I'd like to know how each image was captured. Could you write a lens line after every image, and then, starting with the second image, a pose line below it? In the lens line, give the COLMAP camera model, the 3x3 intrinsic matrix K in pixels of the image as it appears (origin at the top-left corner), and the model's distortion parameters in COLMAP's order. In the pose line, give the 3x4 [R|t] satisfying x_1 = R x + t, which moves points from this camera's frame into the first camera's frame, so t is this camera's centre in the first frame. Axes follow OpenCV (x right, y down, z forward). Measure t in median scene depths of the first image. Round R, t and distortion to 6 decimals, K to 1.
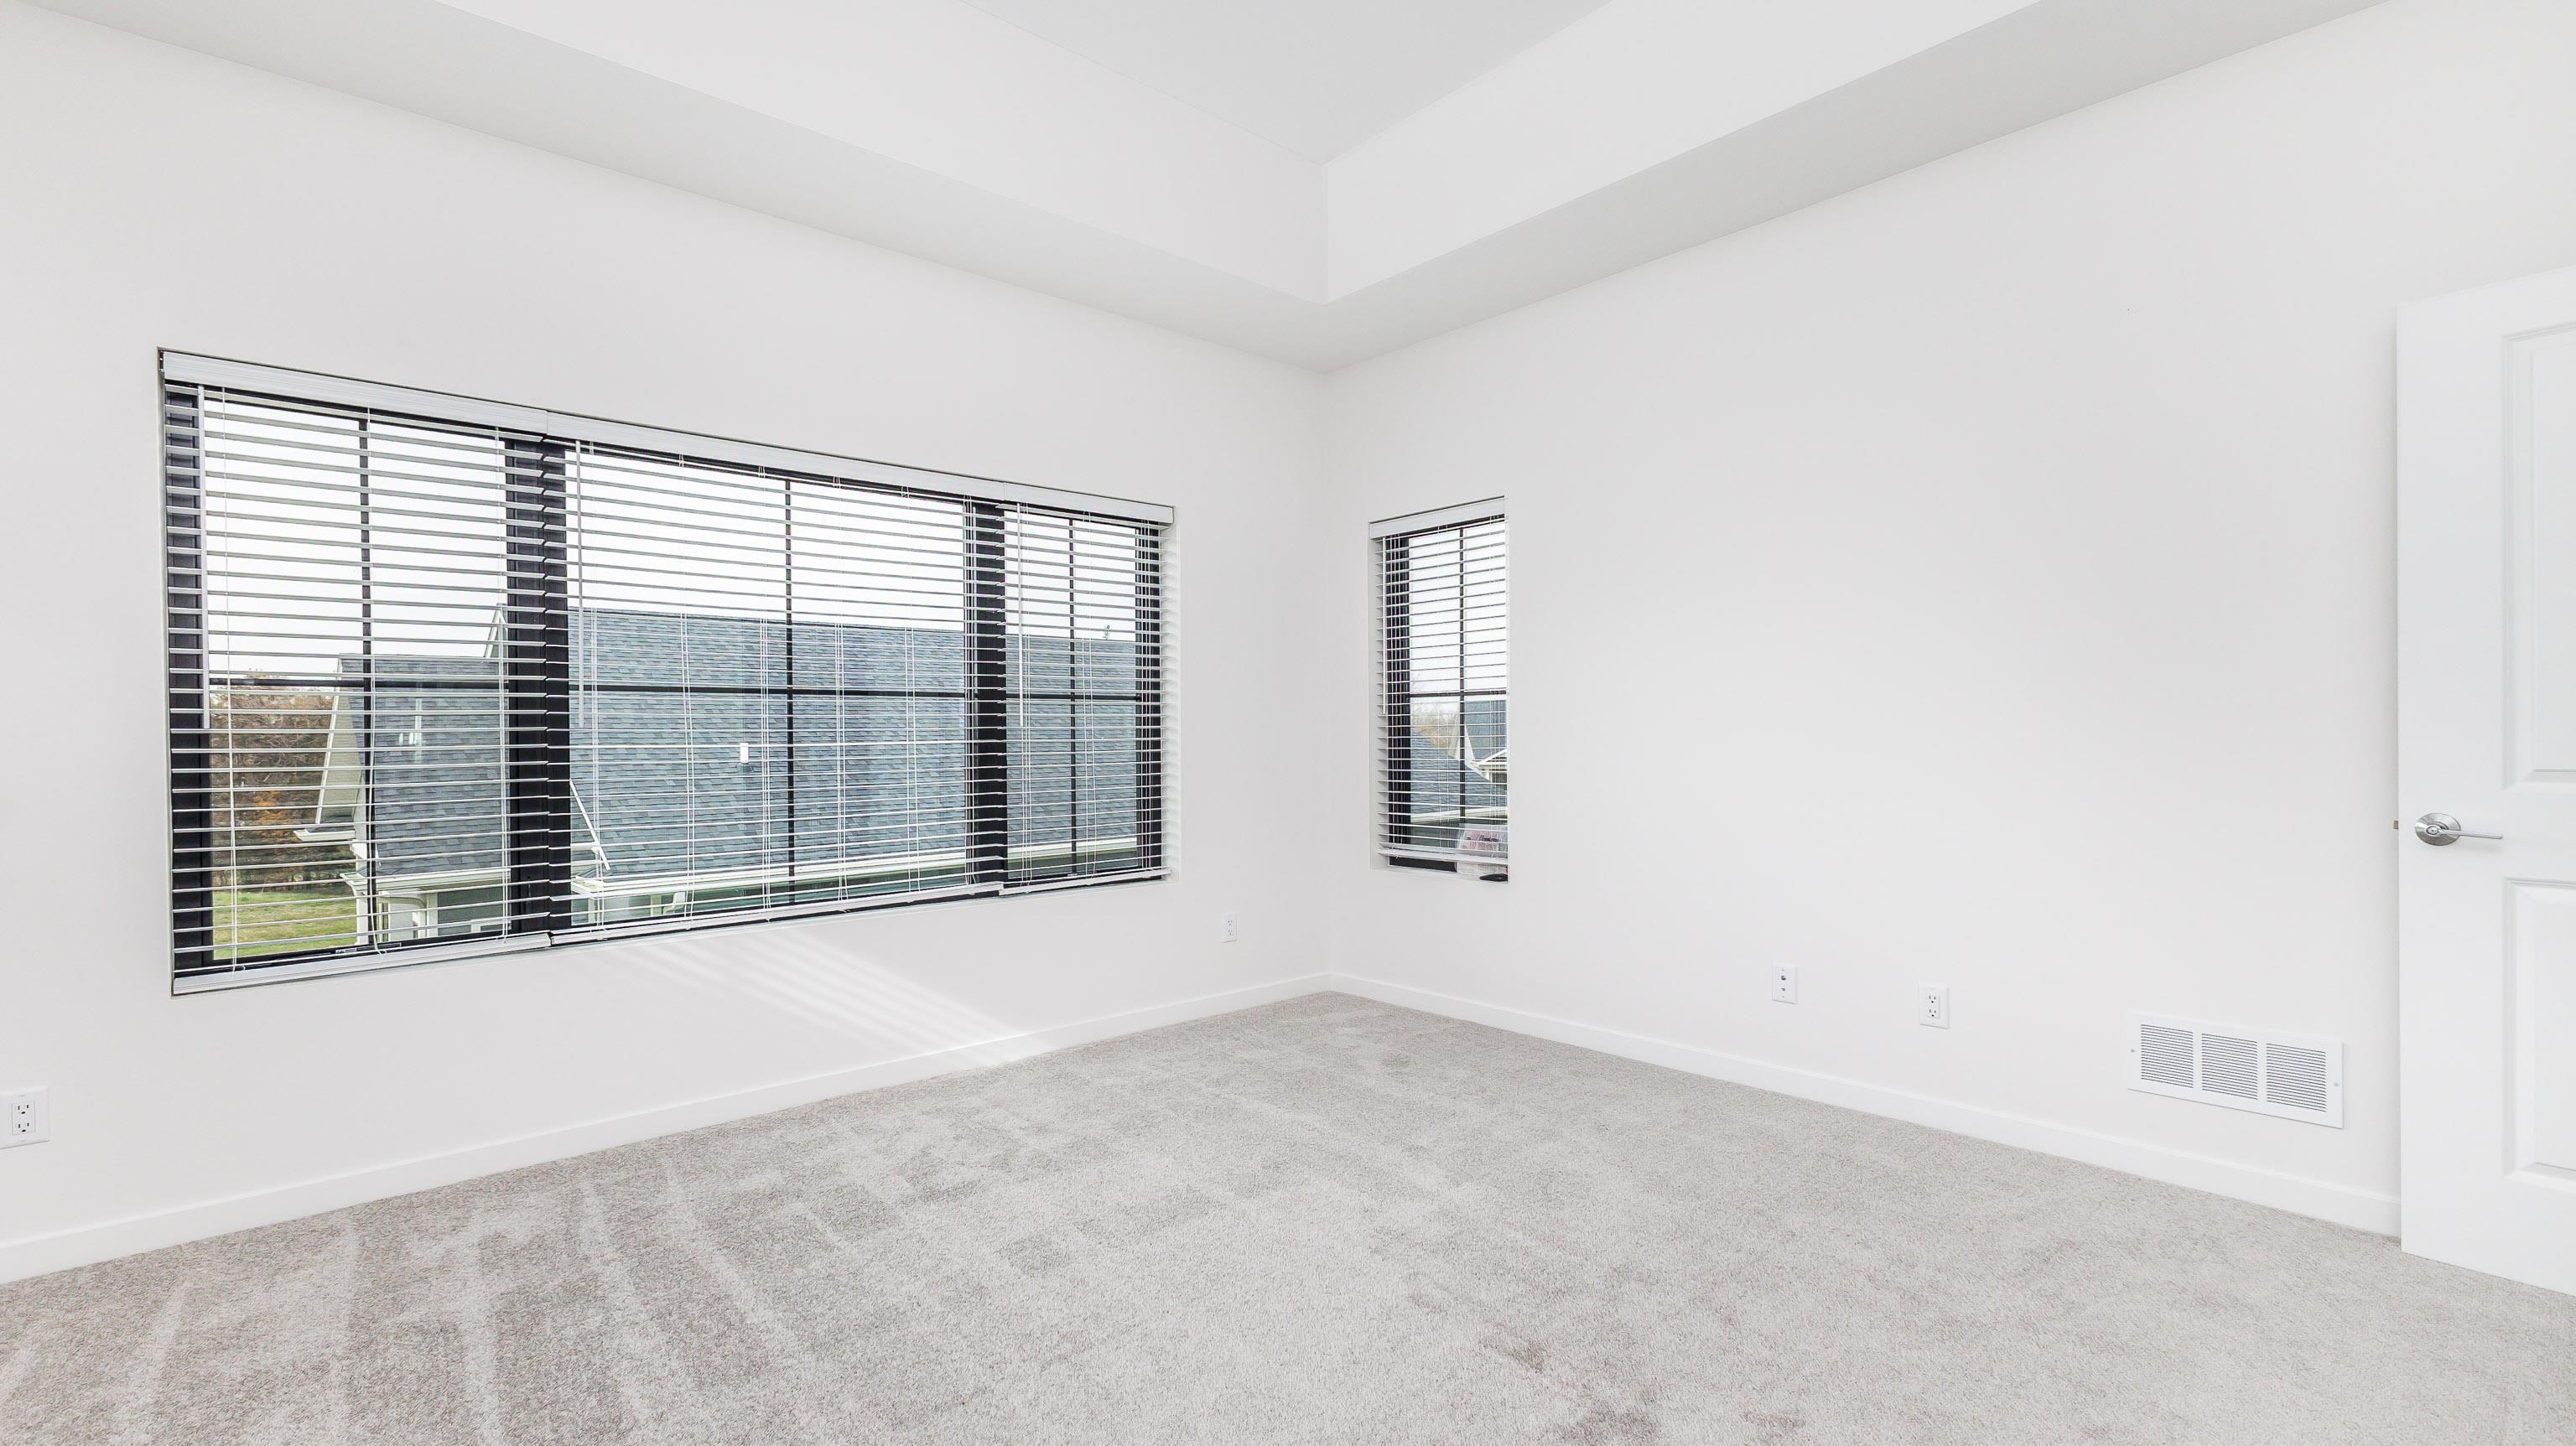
lens RADIAL K [[1139.7, 0, 1288.0], [0, 1139.7, 723.0], [0, 0, 1]] dist [0.017893, -0.005753]
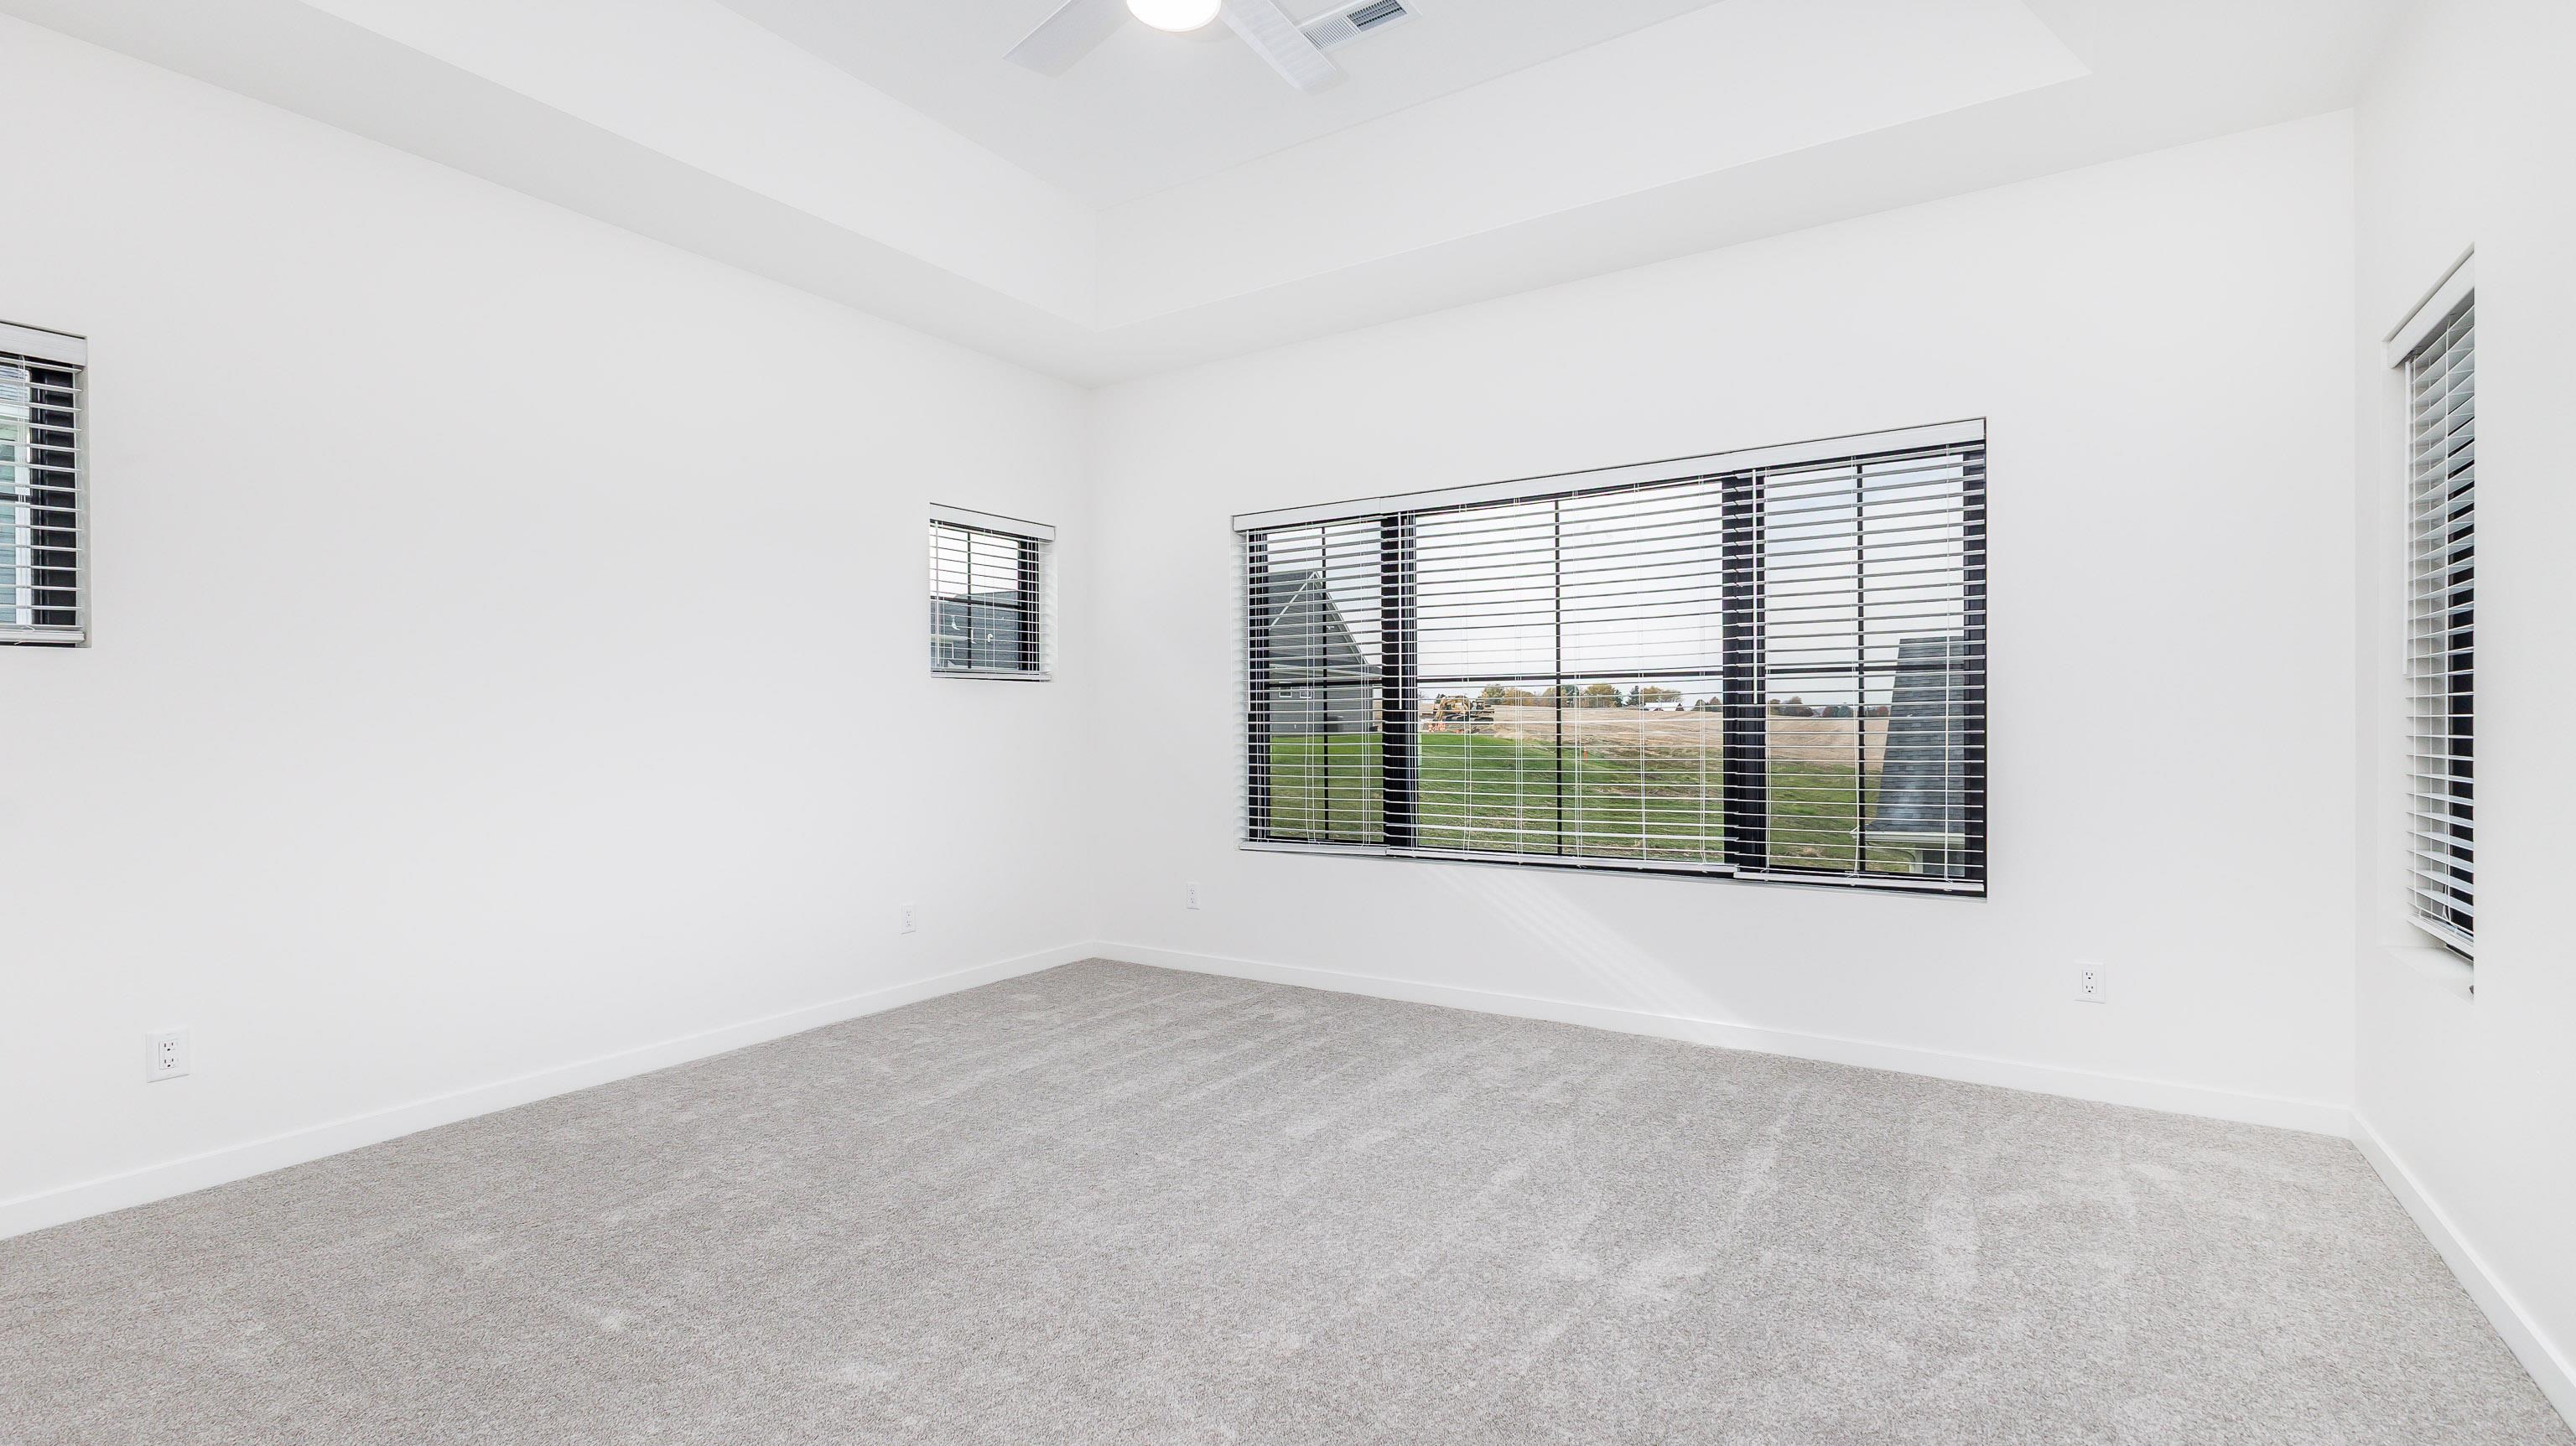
lens RADIAL K [[1139.7, 0, 1288.0], [0, 1139.7, 723.0], [0, 0, 1]] dist [0.017893, -0.005753]
pose [[0.278088, 0.014085, -0.960452, 0.719655], [0.011347, 0.999775, 0.017947, -0.004194], [0.960489, -0.015889, 0.277866, 0.457523]]
